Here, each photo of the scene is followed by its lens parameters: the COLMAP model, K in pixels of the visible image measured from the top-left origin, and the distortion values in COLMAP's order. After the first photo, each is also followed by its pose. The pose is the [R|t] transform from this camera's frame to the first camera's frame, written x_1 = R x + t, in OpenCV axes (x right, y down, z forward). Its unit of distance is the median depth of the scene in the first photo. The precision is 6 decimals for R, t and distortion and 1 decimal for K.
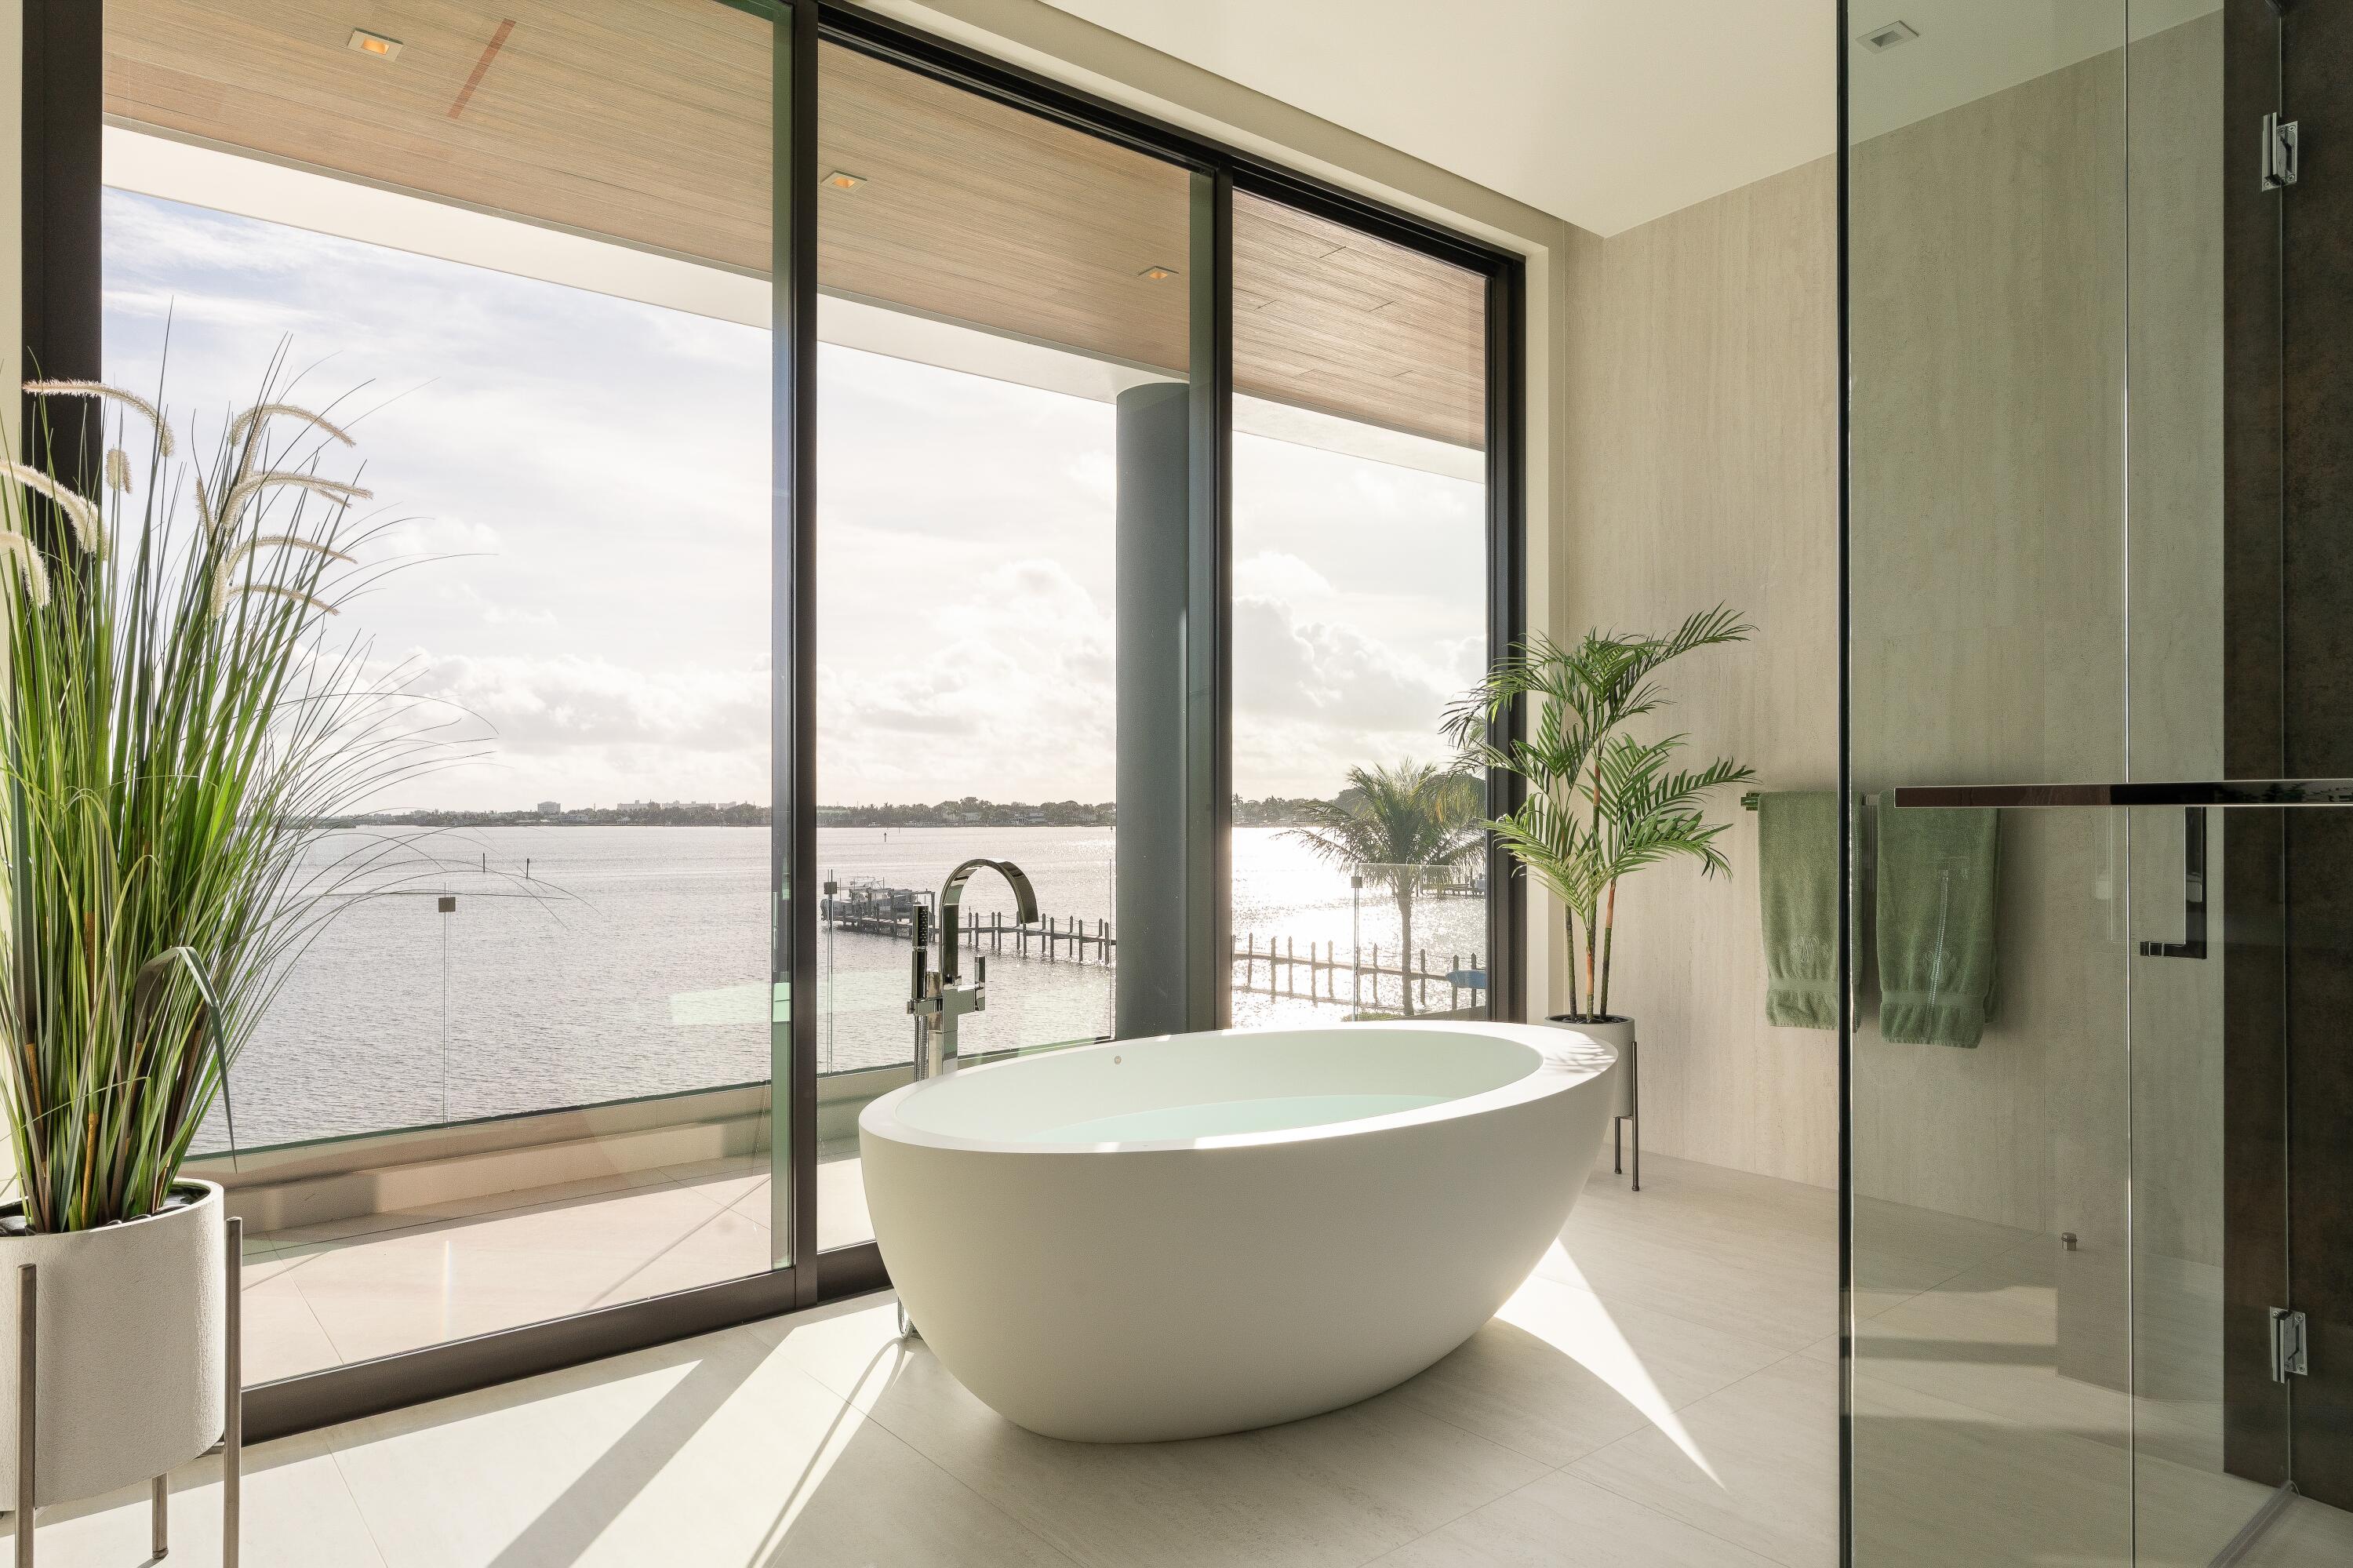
lens RADIAL K [[1418.1, 0, 1171.0], [0, 1418.1, 788.5], [0, 0, 1]] dist [-0.006367, -0.002631]
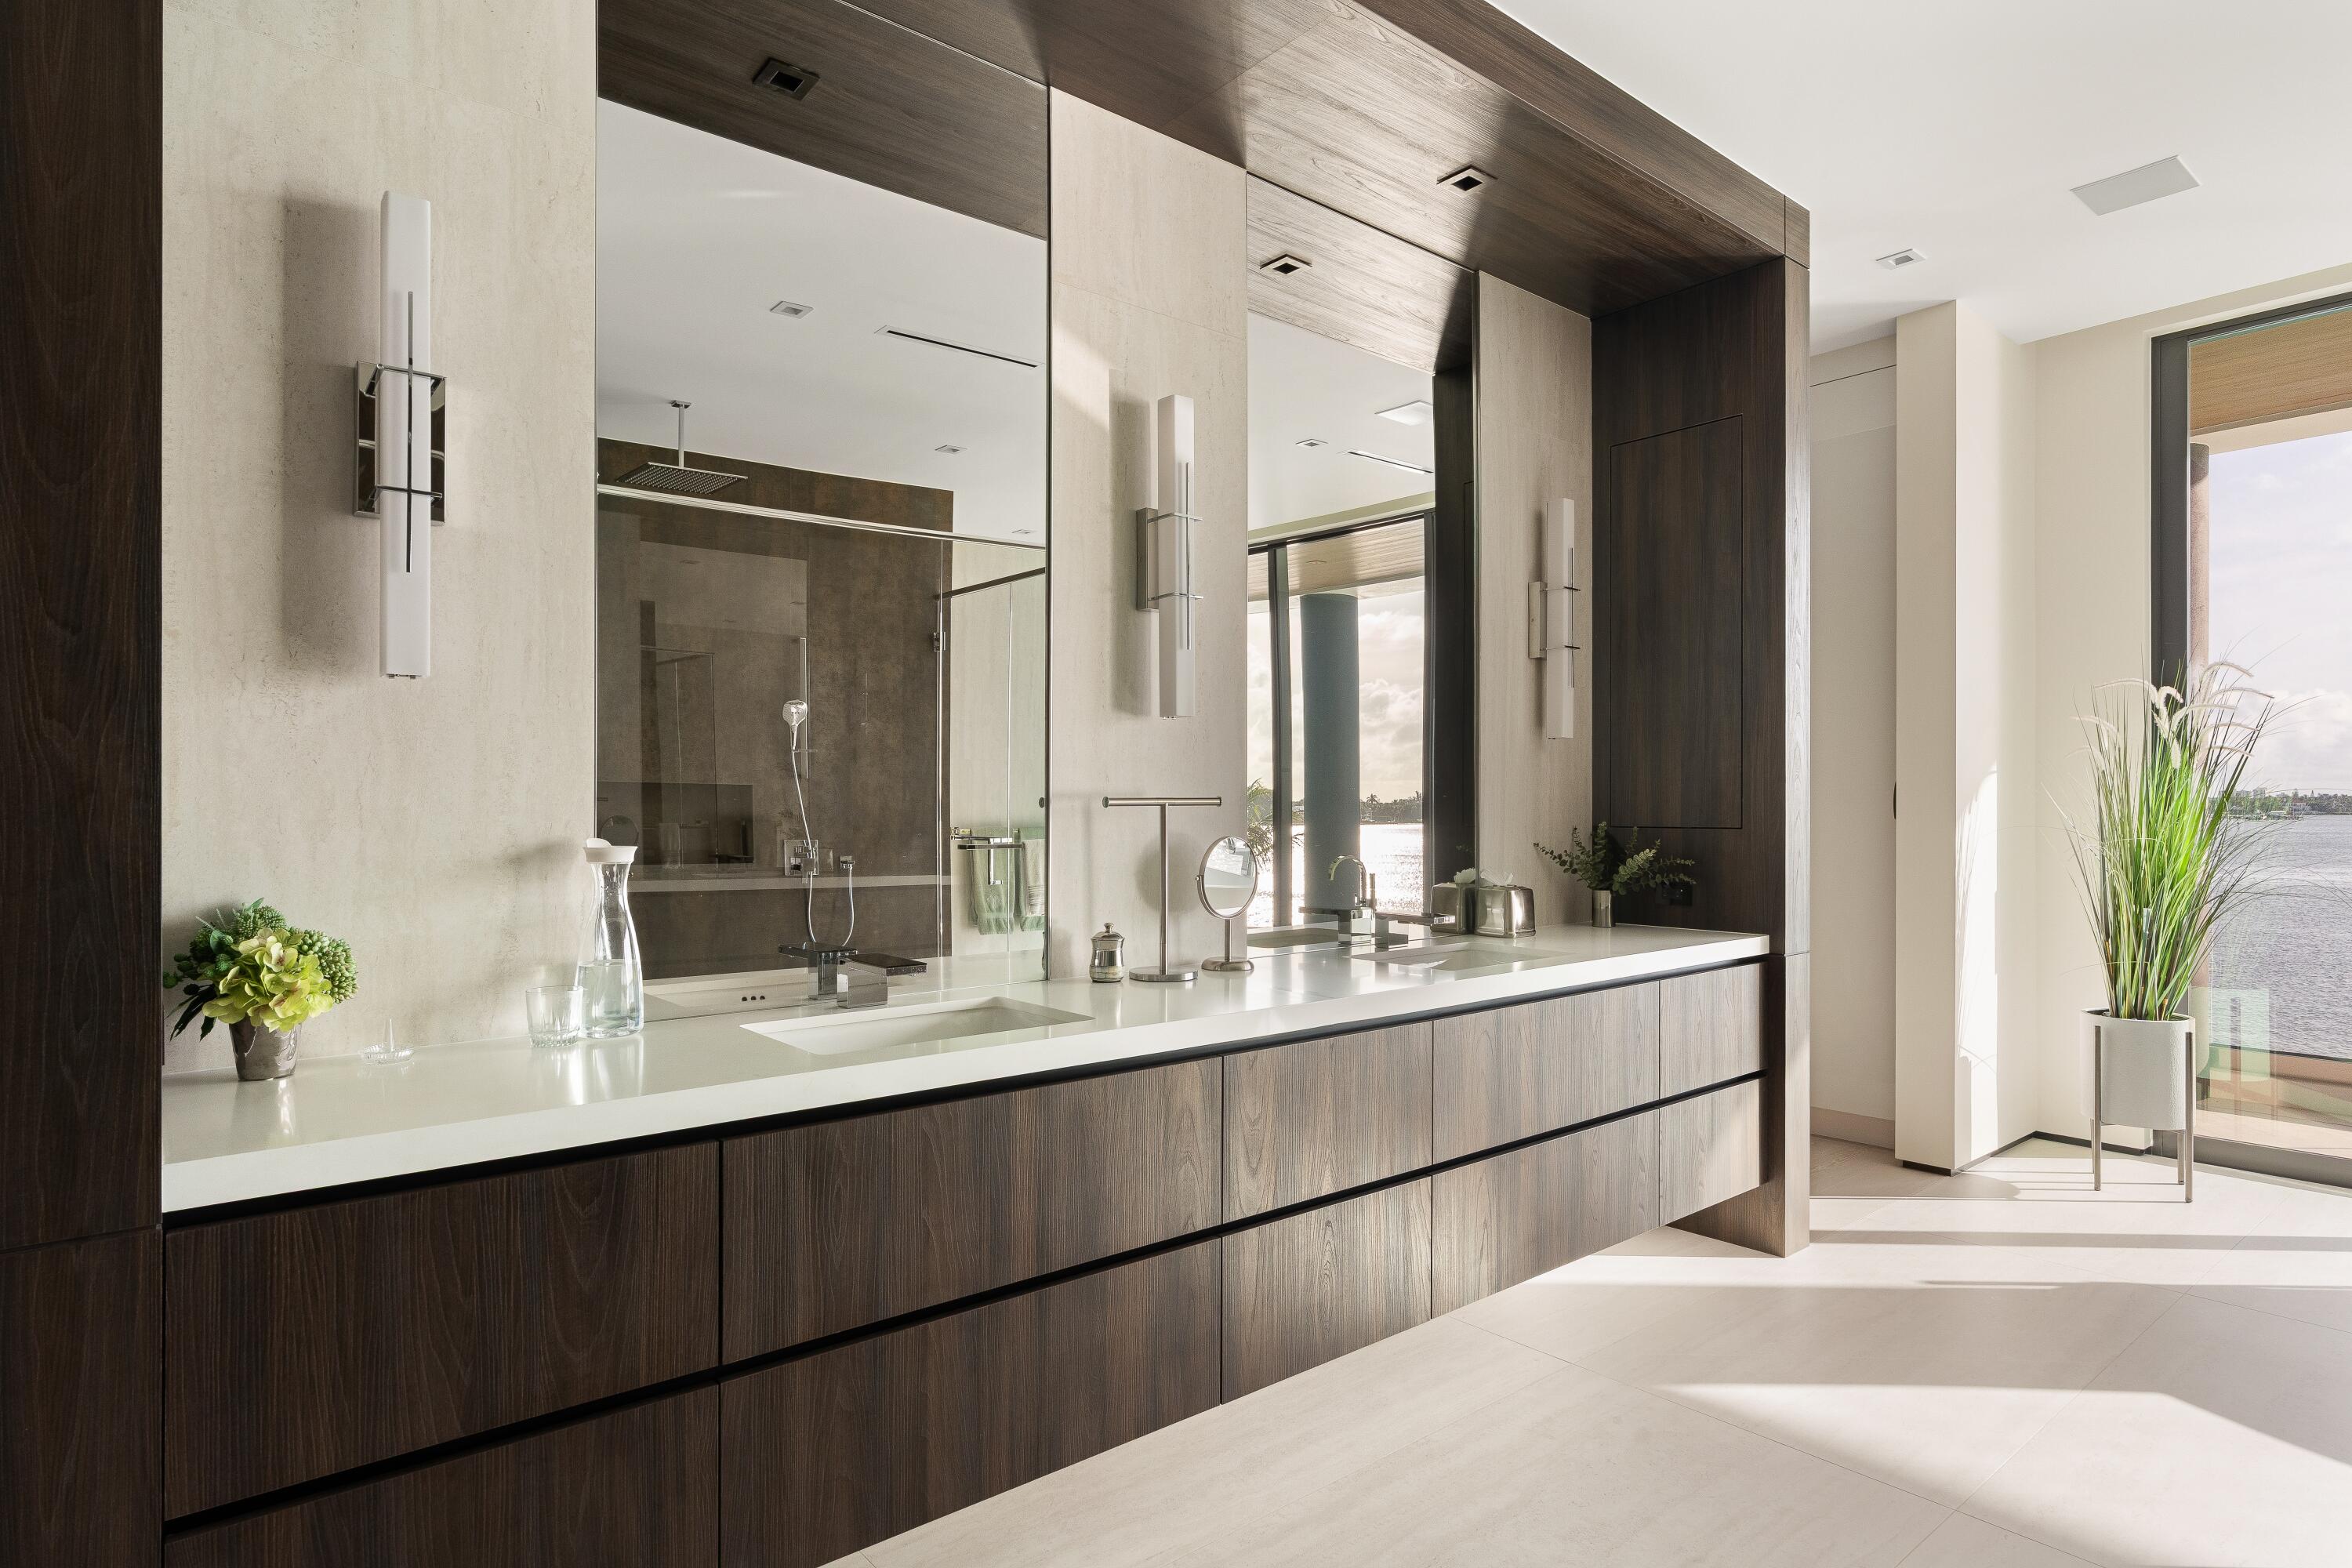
lens RADIAL K [[1271.5, 0, 1186.0], [0, 1271.5, 800.3], [0, 0, 1]] dist [-0.006914, -0.001169]
pose [[0.008555, -0.004386, -0.999954, 1.393417], [0.021317, 0.999764, -0.004203, -0.095705], [0.999736, -0.021280, 0.008647, -0.640779]]
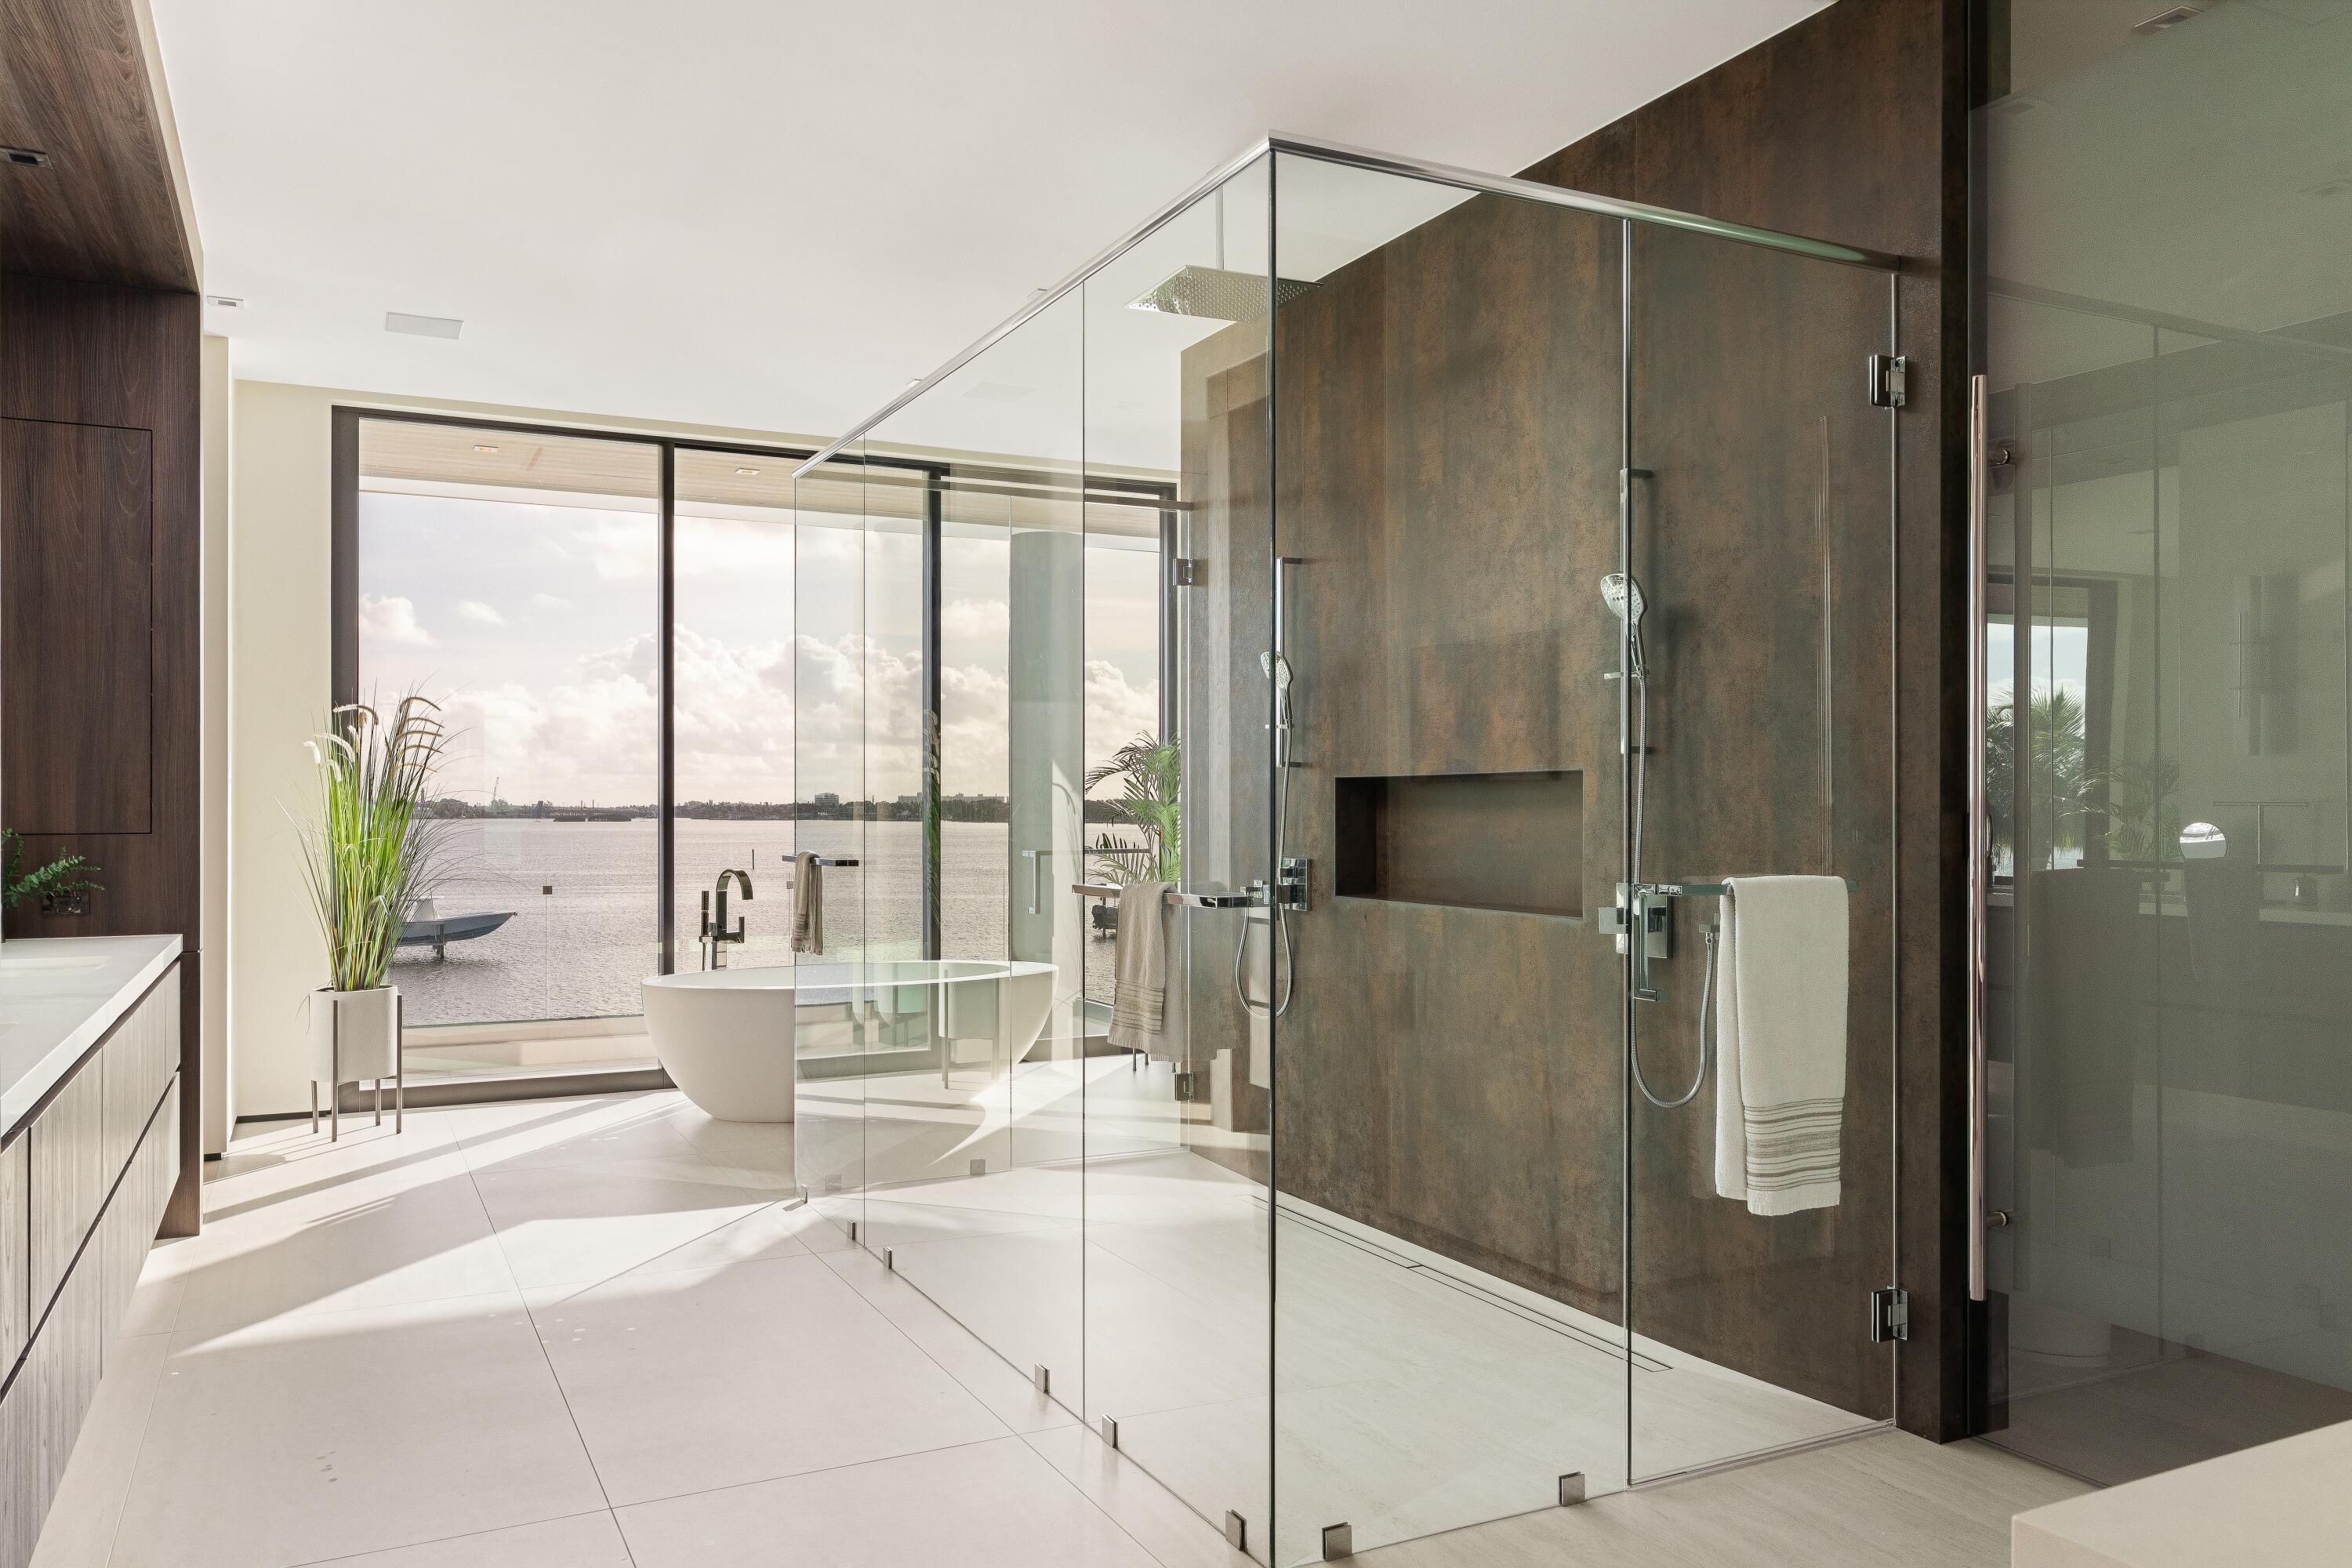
lens RADIAL K [[1714.5, 0, 1185.2], [0, 1714.5, 801.5], [0, 0, 1]] dist [0.010636, 0.001795]
pose [[0.977662, 0.005328, -0.210117, 1.620037], [-0.002401, 0.999897, 0.014185, -0.134457], [0.210171, -0.013363, 0.977573, -2.058681]]
